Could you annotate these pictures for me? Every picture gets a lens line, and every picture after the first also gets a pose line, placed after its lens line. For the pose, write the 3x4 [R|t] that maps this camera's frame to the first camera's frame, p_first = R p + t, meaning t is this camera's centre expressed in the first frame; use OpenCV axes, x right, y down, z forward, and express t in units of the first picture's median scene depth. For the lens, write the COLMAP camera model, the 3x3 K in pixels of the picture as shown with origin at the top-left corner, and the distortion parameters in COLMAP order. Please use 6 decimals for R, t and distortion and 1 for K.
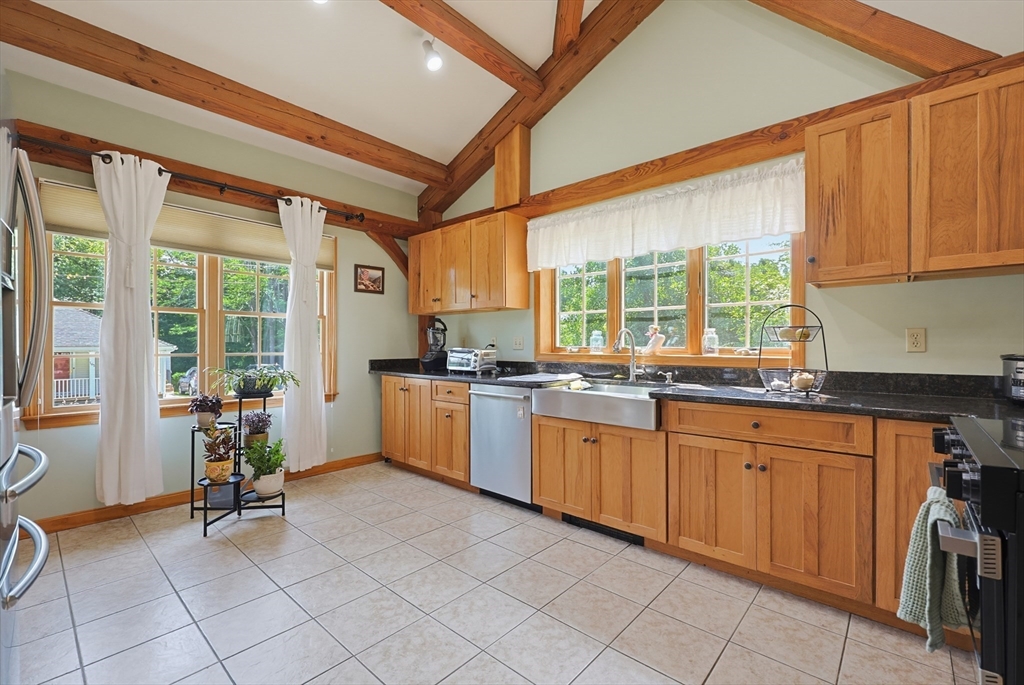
lens RADIAL K [[448.3, 0, 492.3], [0, 448.3, 344.9], [0, 0, 1]] dist [0.003734, -0.001711]
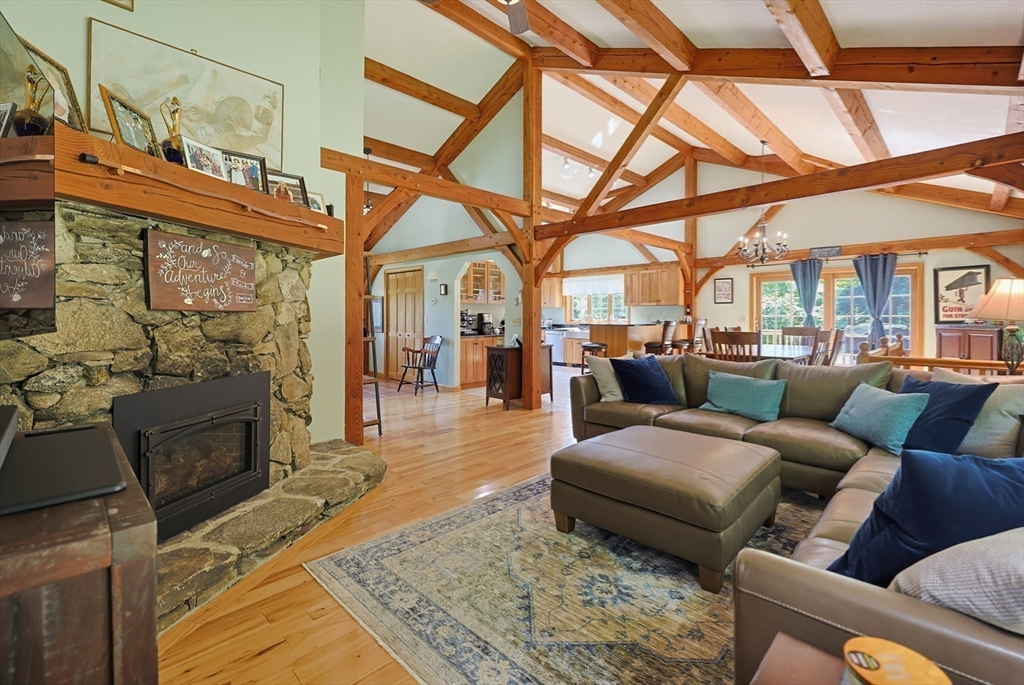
lens RADIAL K [[448.3, 0, 525.4], [0, 448.3, 318.8], [0, 0, 1]] dist [0.003734, -0.001711]
pose [[0.999979, 0.002753, -0.005856, -0.158726], [-0.002713, 0.999973, 0.006877, -0.023337], [0.005875, -0.006861, 0.999959, -2.123120]]
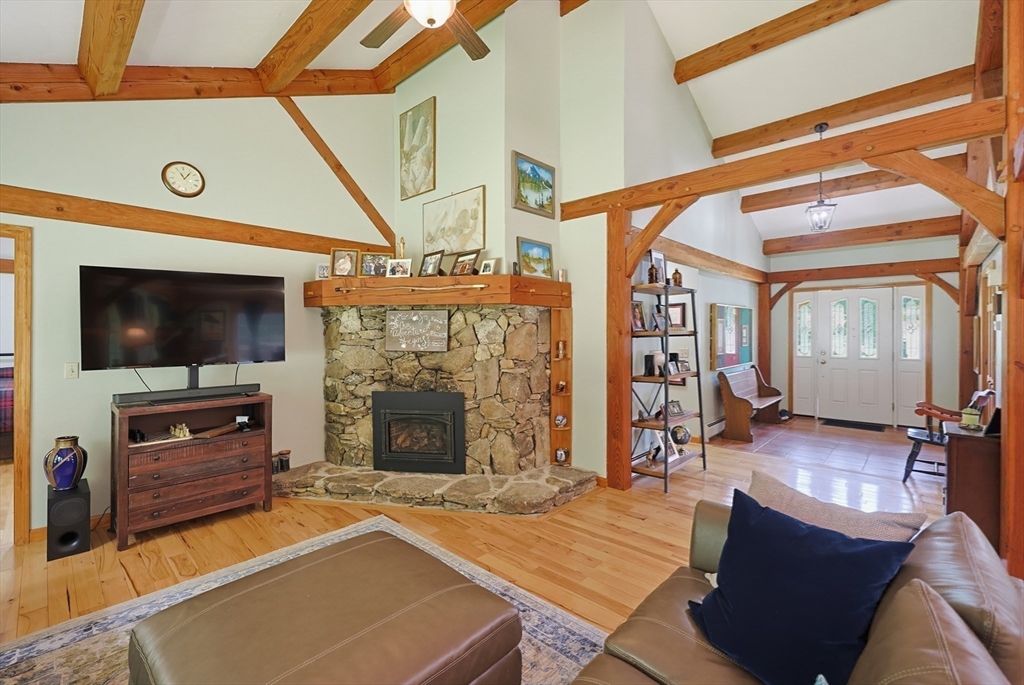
lens RADIAL K [[448.3, 0, 516.0], [0, 448.3, 331.2], [0, 0, 1]] dist [0.003734, -0.001711]
pose [[0.023556, 0.001583, -0.999721, 0.468794], [0.000504, 0.999999, 0.001595, -0.077567], [0.999722, -0.000541, 0.023555, -1.304077]]
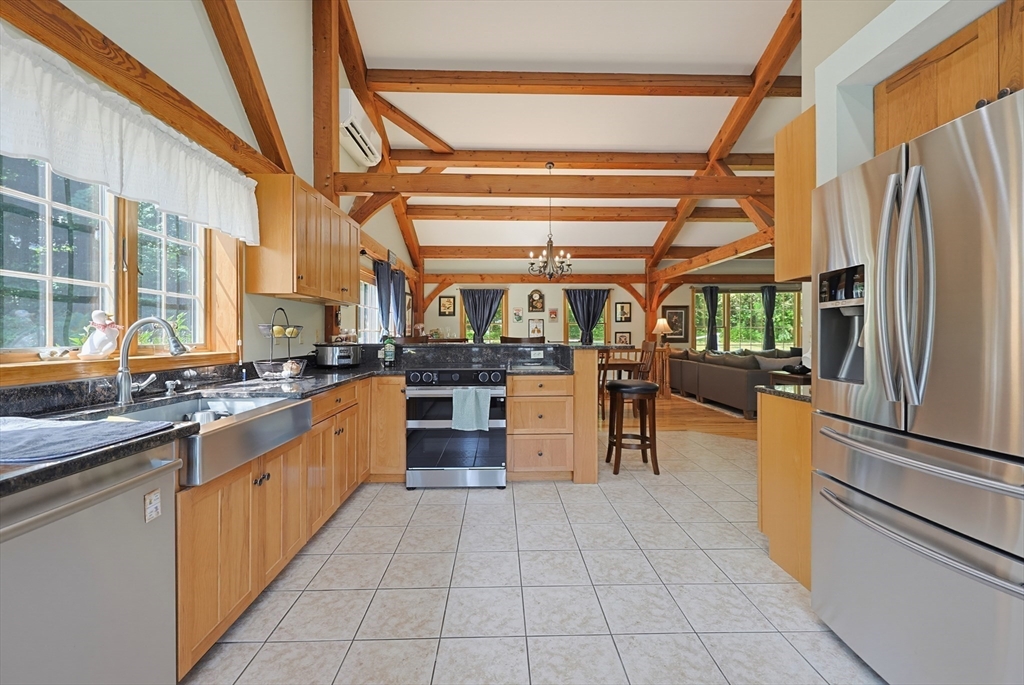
lens RADIAL K [[448.3, 0, 535.5], [0, 448.3, 346.0], [0, 0, 1]] dist [0.003734, -0.001711]
pose [[-0.760016, -0.010599, 0.649818, -0.315386], [0.004460, 0.999758, 0.021523, -0.004879], [-0.649889, 0.019256, -0.759785, 0.705696]]
